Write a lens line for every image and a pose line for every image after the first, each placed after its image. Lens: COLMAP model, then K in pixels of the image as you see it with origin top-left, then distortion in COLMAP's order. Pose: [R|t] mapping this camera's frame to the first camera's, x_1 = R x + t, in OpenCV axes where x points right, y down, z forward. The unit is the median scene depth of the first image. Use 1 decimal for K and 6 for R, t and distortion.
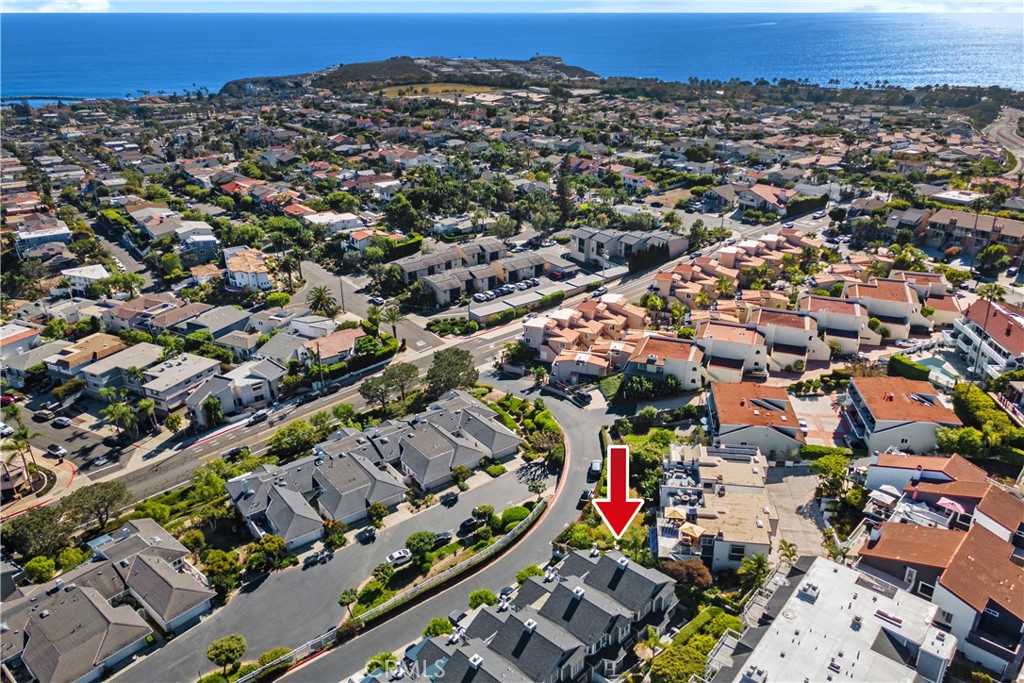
lens RADIAL K [[750.1, 0, 506.6], [0, 750.1, 345.8], [0, 0, 1]] dist [0.030554, 0.016070]
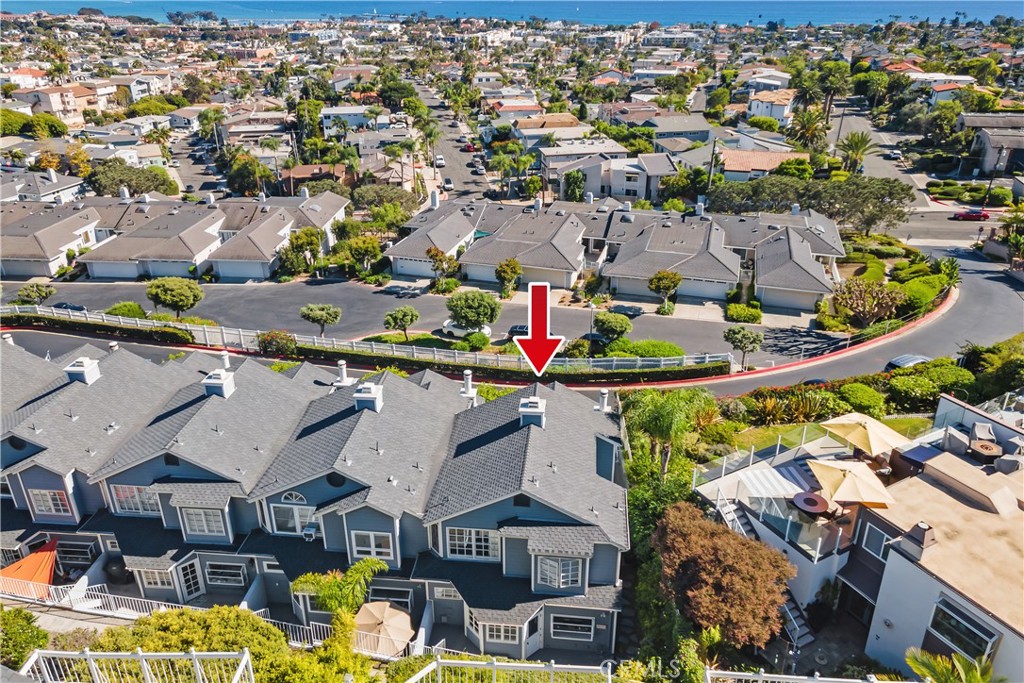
lens RADIAL K [[750.1, 0, 522.5], [0, 750.1, 324.6], [0, 0, 1]] dist [0.030554, 0.016070]
pose [[0.608516, 0.351431, -0.711480, 0.216832], [-0.342401, 0.925112, 0.164104, 0.112210], [0.715870, 0.143751, 0.683276, 0.430716]]
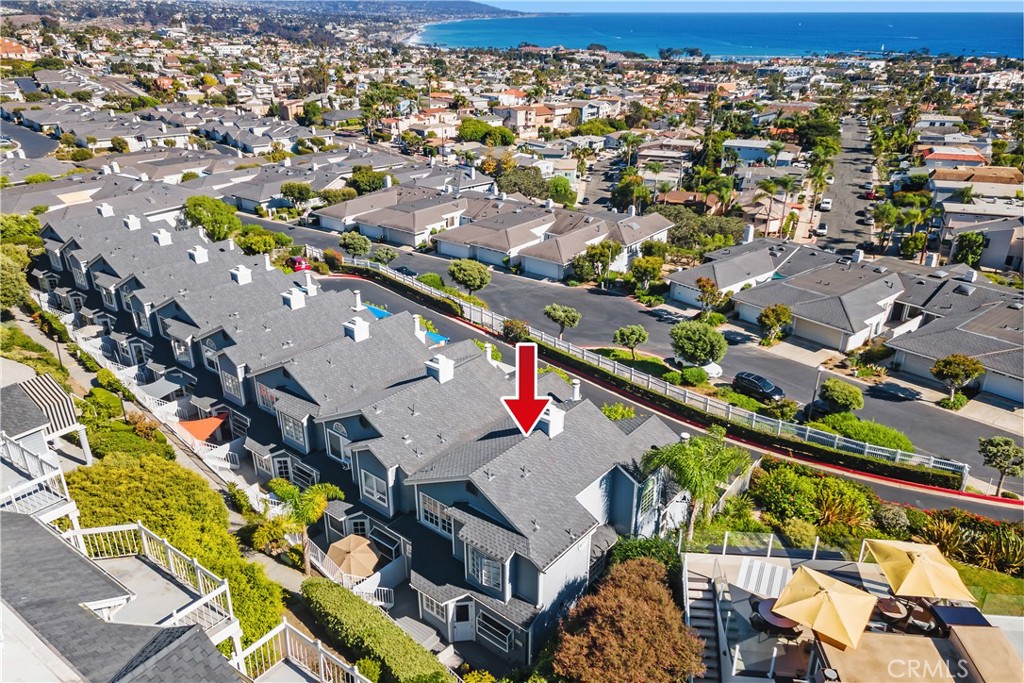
lens RADIAL K [[750.1, 0, 509.2], [0, 750.1, 346.2], [0, 0, 1]] dist [0.030554, 0.016070]
pose [[0.056000, 0.422877, -0.904455, 0.253170], [-0.420376, 0.831656, 0.362812, 0.083228], [0.905620, 0.359894, 0.224340, 0.509724]]
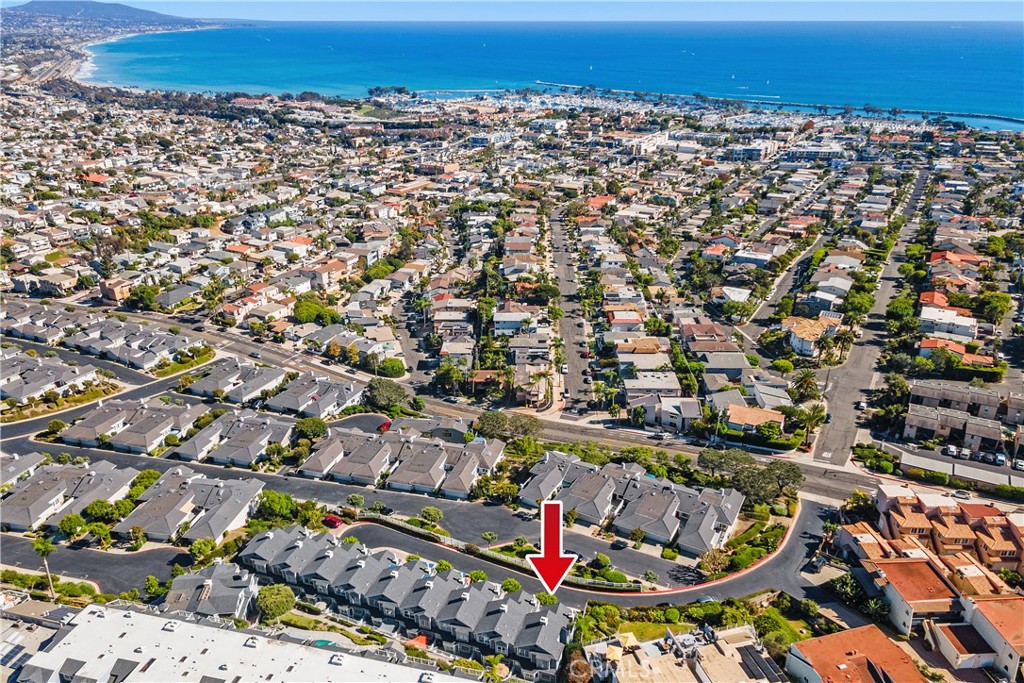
lens RADIAL K [[750.1, 0, 504.0], [0, 750.1, 352.4], [0, 0, 1]] dist [0.030554, 0.016070]
pose [[0.408705, 0.374758, -0.832176, 0.604879], [-0.365931, 0.902595, 0.226752, -0.239260], [0.836095, 0.211844, 0.506030, 0.091241]]
